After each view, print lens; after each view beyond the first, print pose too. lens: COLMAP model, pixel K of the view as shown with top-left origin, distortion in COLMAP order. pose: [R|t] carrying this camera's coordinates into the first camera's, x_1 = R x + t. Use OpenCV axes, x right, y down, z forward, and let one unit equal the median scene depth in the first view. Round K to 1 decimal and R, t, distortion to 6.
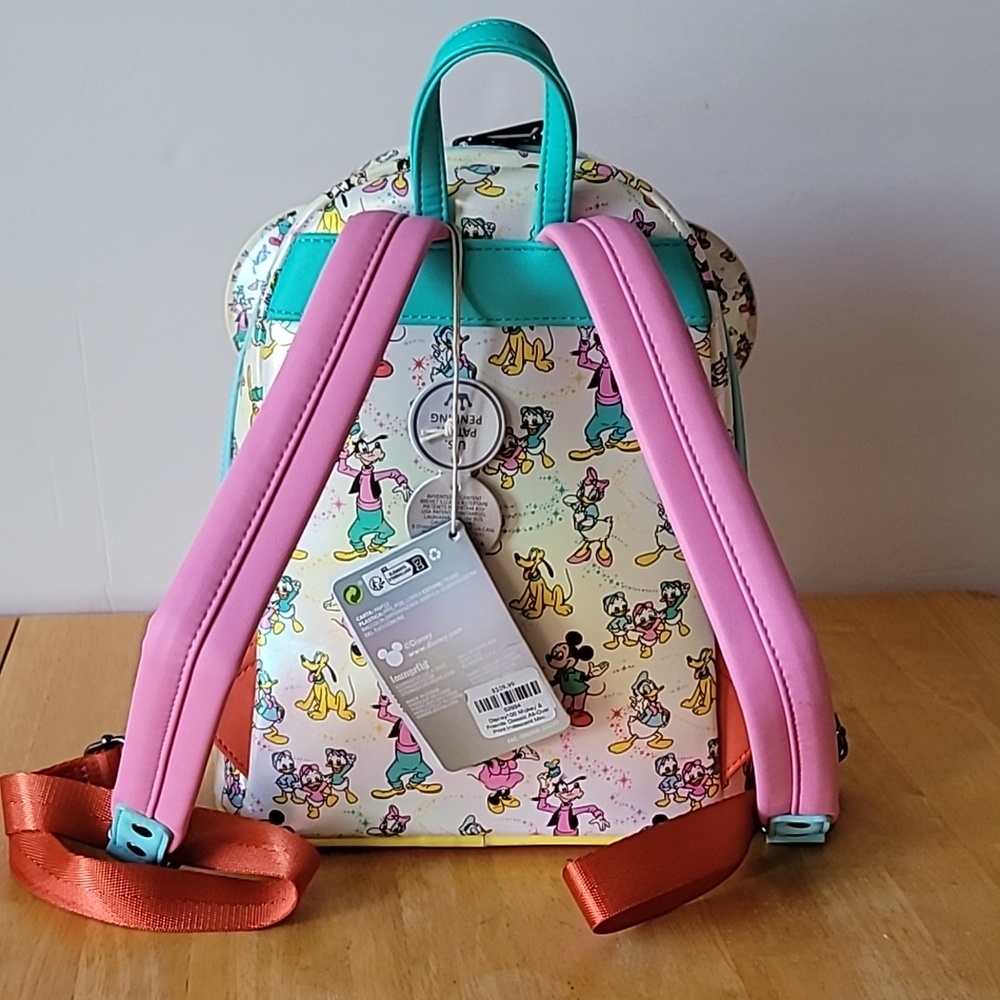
lens RADIAL K [[1622.4, 0, 496.6], [0, 1622.4, 493.9], [0, 0, 1]] dist [0.013291, 0.000000]
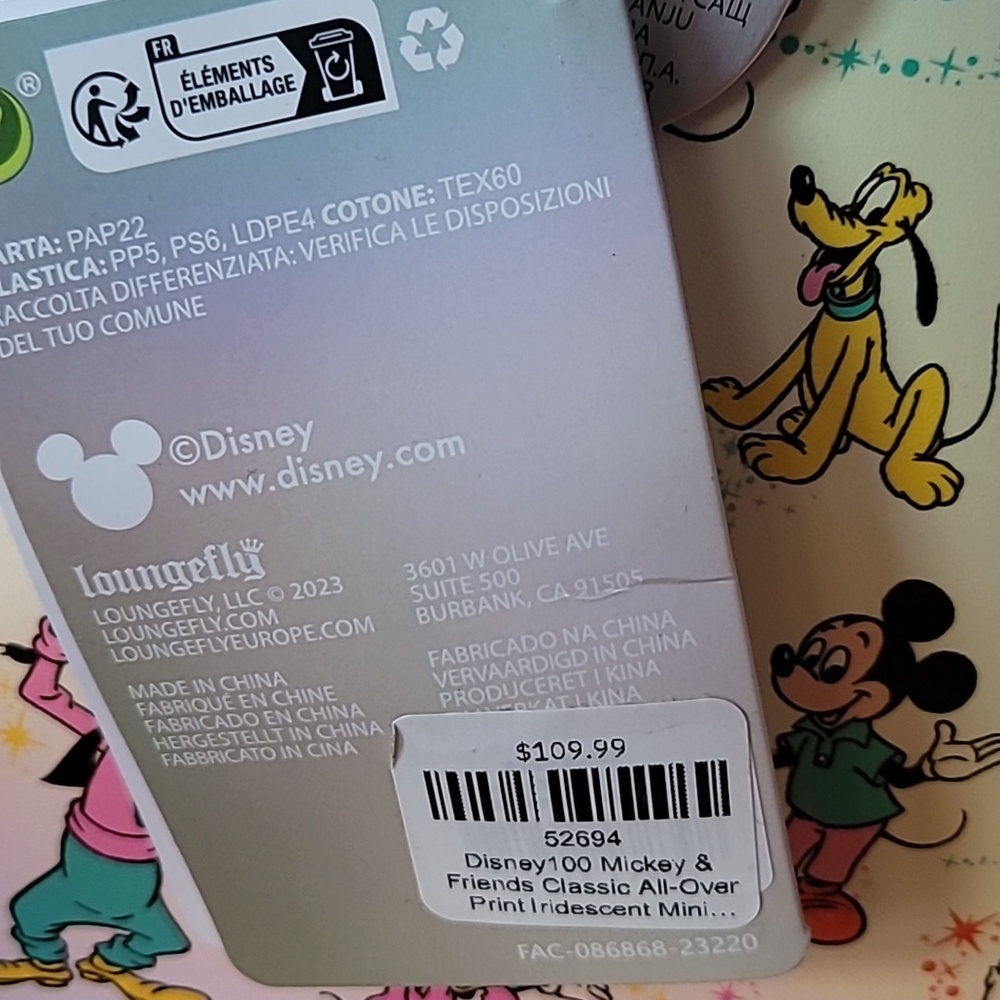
lens RADIAL K [[1748.8, 0, 502.0], [0, 1748.8, 499.5], [0, 0, 1]] dist [0.000076, 0.000000]
pose [[0.962680, 0.266810, 0.045378, -0.024374], [-0.270455, 0.954621, 0.124710, 0.060089], [-0.010045, -0.132328, 0.991155, 0.768547]]
